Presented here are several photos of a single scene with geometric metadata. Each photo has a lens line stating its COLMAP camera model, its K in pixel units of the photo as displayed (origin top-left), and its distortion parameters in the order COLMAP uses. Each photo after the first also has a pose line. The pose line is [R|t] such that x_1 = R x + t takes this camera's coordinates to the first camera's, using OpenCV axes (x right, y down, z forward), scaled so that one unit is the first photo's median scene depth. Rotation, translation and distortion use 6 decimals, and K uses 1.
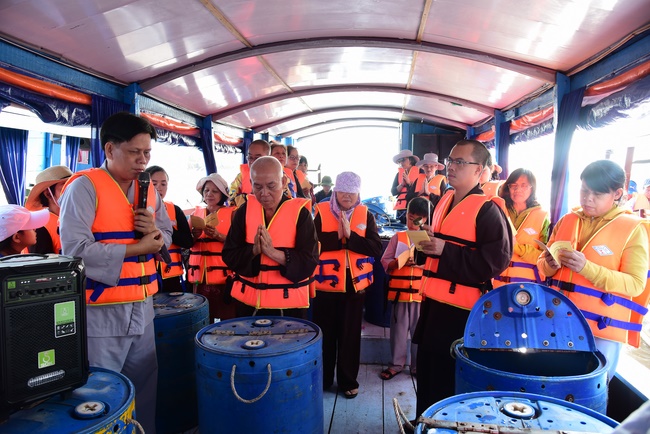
lens RADIAL K [[466.3, 0, 325.0], [0, 466.3, 217.0], [0, 0, 1]] dist [-0.001997, 0.001751]
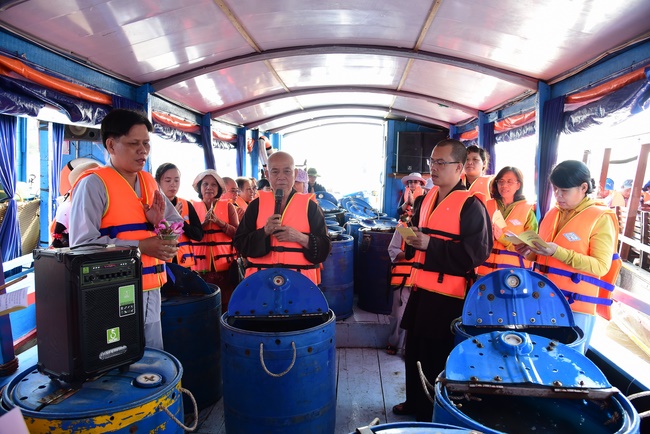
lens RADIAL K [[468.4, 0, 325.0], [0, 468.4, 217.0], [0, 0, 1]] dist [-0.005818, -0.003746]
pose [[0.998148, -0.001659, 0.060804, -0.077004], [0.000918, 0.999925, 0.012221, 0.001205], [-0.060819, -0.012143, 0.998075, -0.084451]]
